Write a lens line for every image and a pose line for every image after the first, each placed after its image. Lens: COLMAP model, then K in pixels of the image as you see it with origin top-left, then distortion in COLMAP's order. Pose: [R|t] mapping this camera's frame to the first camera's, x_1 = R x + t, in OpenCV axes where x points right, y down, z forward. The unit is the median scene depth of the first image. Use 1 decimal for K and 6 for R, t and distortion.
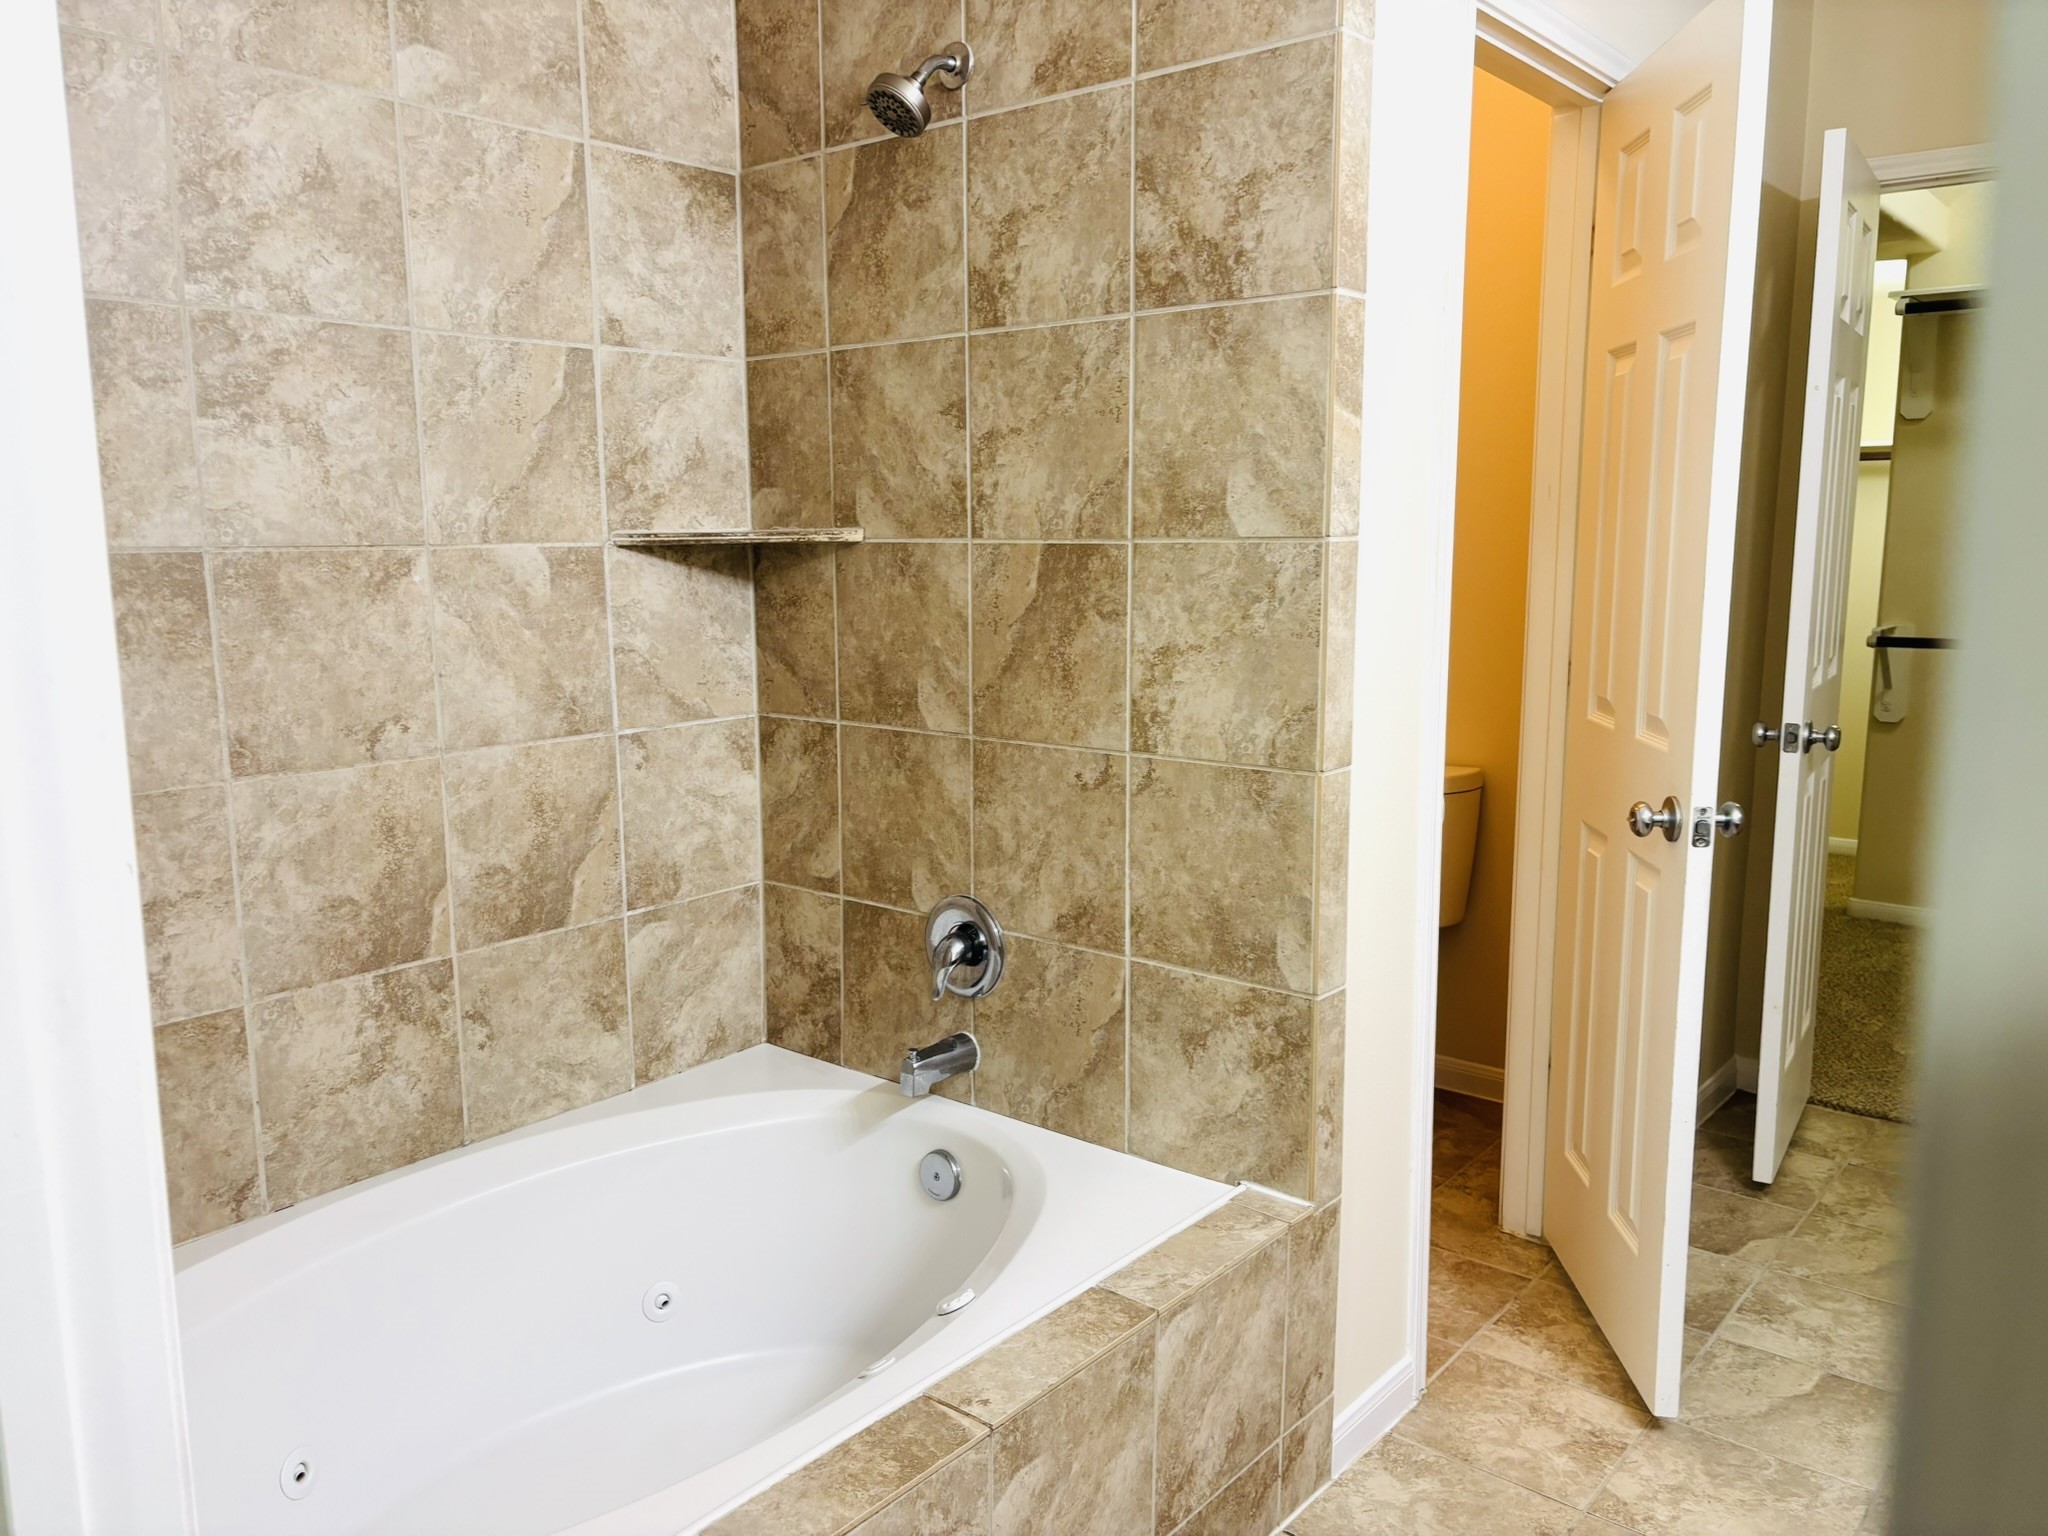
lens RADIAL K [[1548.6, 0, 1024.0], [0, 1548.6, 768.0], [0, 0, 1]] dist [0.045017, -0.025545]
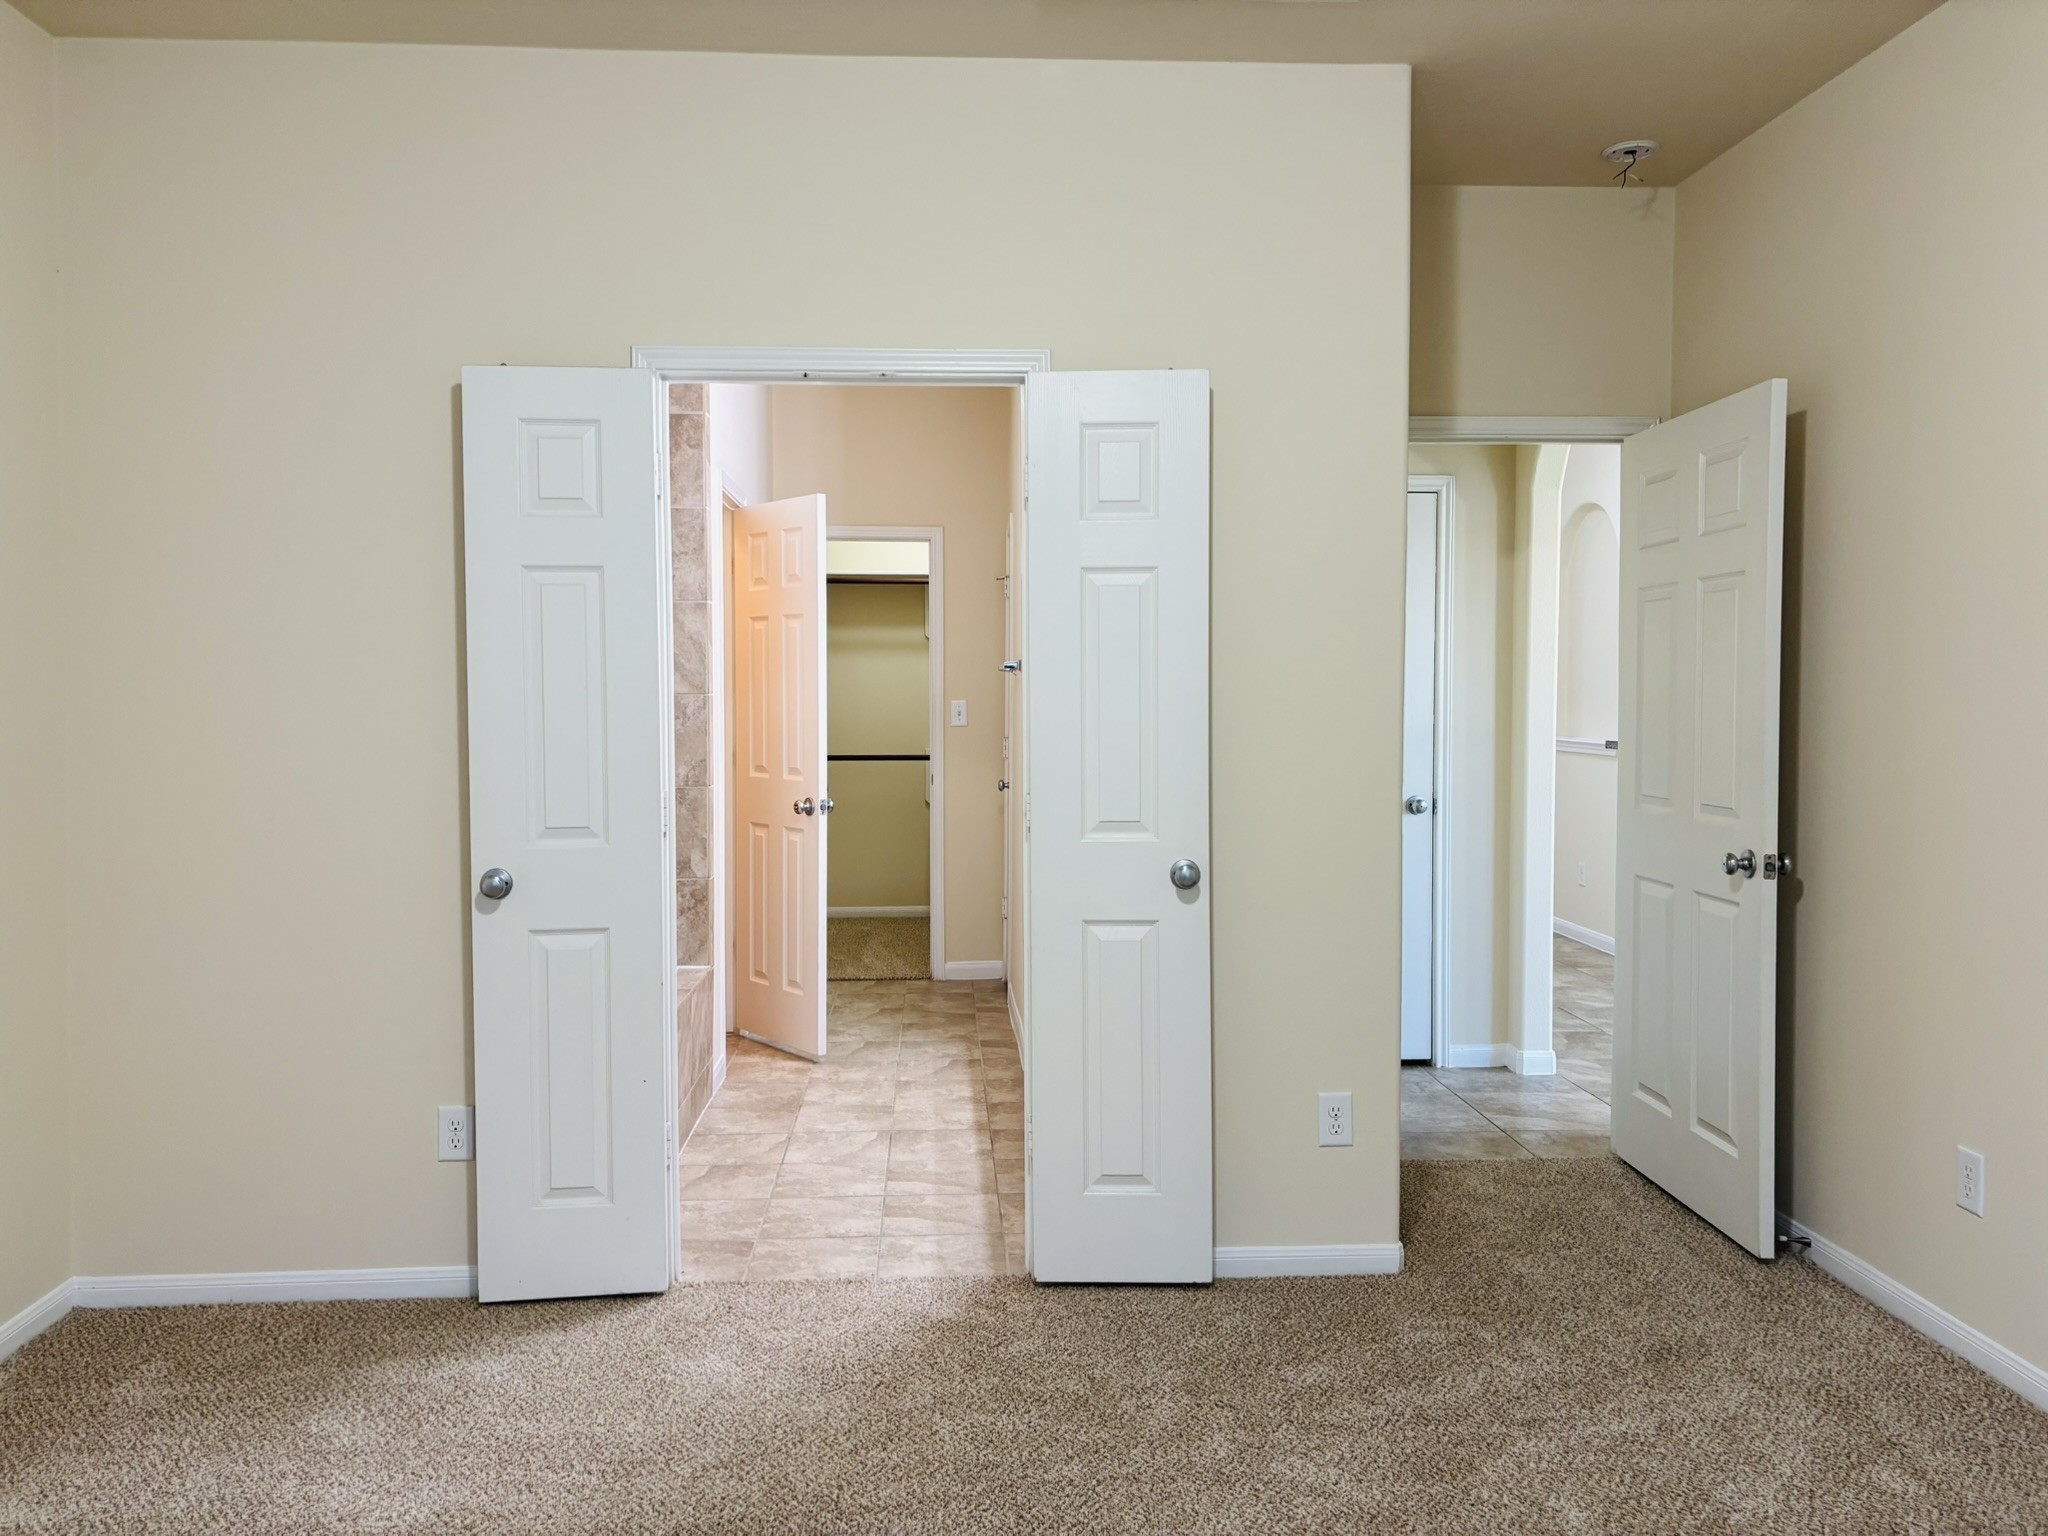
lens RADIAL K [[1548.6, 0, 1024.0], [0, 1548.6, 768.0], [0, 0, 1]] dist [0.045017, -0.025545]
pose [[0.732222, -0.026300, 0.680558, -1.063932], [0.100893, 0.992418, -0.070201, 0.187774], [-0.673551, 0.120066, 0.729324, -1.098294]]
